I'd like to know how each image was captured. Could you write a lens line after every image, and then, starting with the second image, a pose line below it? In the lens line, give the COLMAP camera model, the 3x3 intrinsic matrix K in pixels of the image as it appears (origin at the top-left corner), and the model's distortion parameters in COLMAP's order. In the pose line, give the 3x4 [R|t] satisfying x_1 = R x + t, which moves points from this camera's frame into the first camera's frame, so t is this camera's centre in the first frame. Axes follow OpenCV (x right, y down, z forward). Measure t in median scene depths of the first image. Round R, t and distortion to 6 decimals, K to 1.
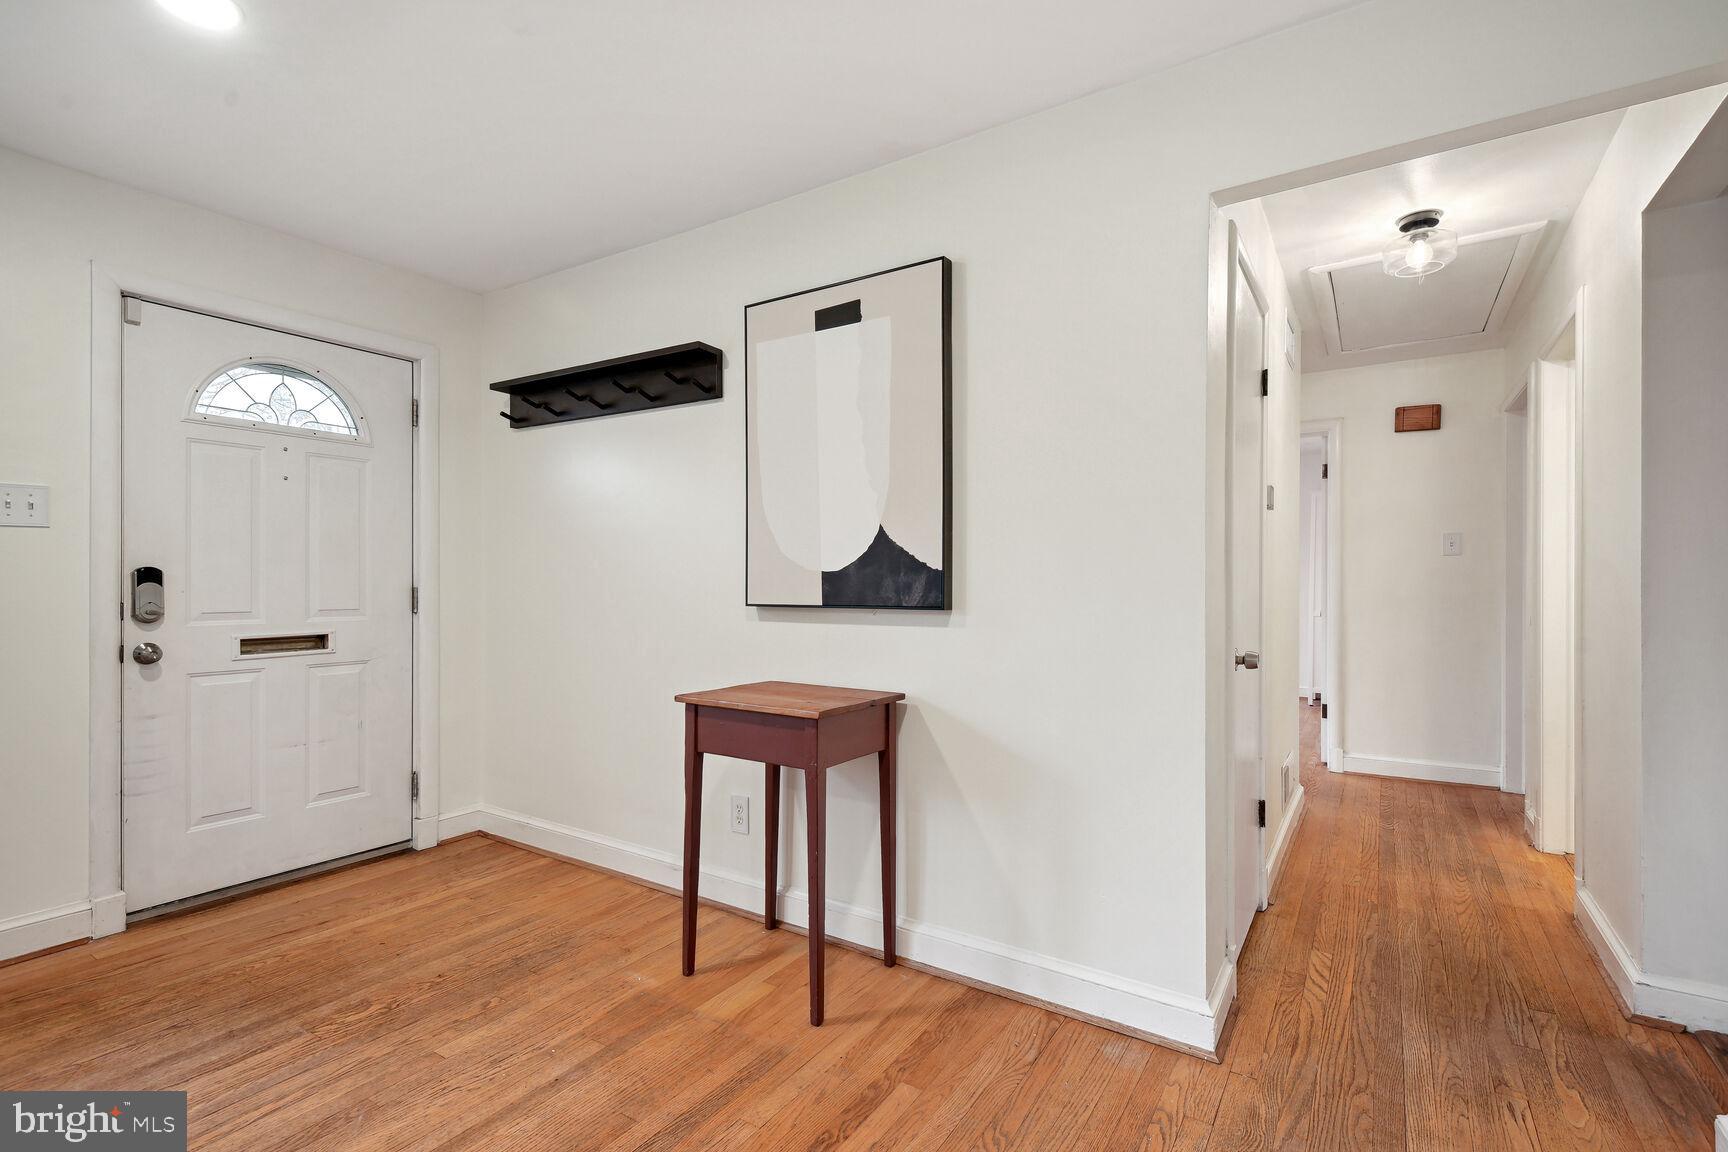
lens RADIAL K [[790.3, 0, 862.8], [0, 790.3, 580.2], [0, 0, 1]] dist [-0.001180, -0.001815]
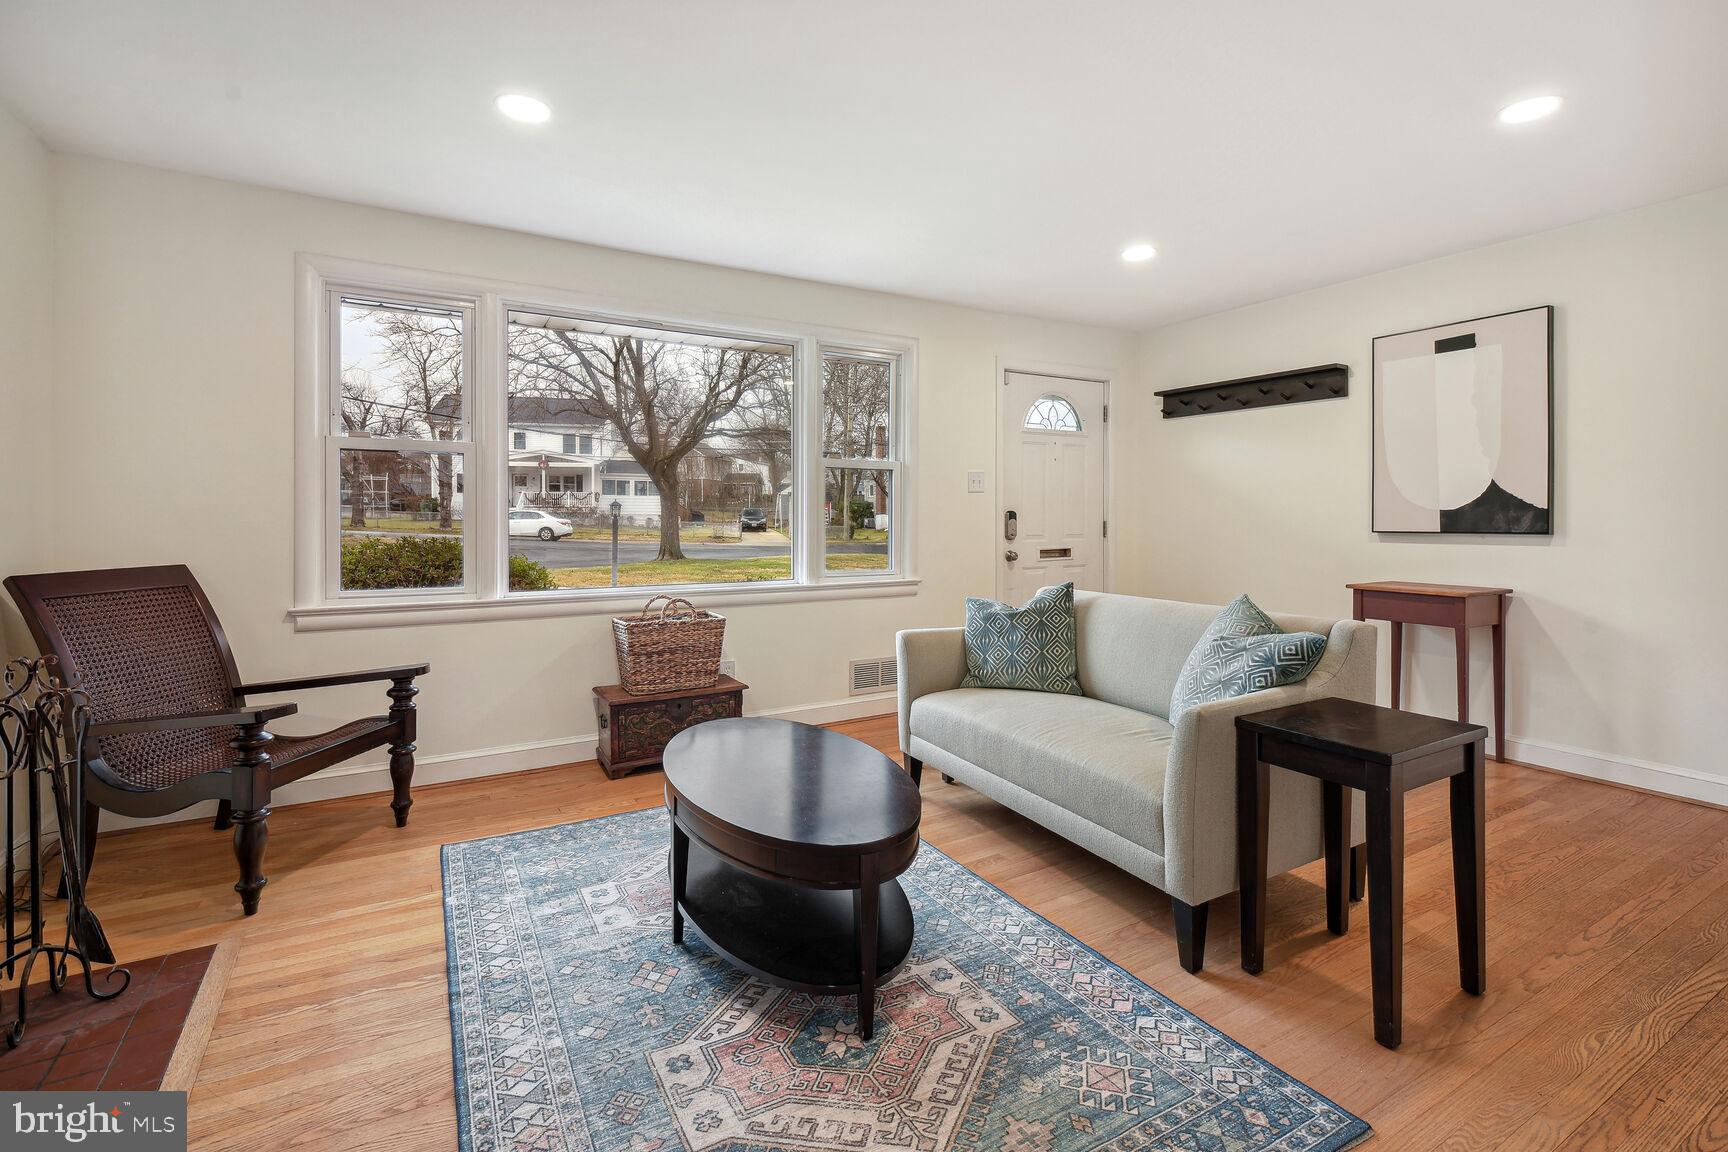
lens RADIAL K [[790.3, 0, 880.1], [0, 790.3, 528.1], [0, 0, 1]] dist [-0.001180, -0.001815]
pose [[0.889539, 0.002231, -0.456854, -0.319189], [0.003415, 0.999928, 0.011531, 0.002801], [0.456847, -0.011818, 0.889467, -0.870695]]
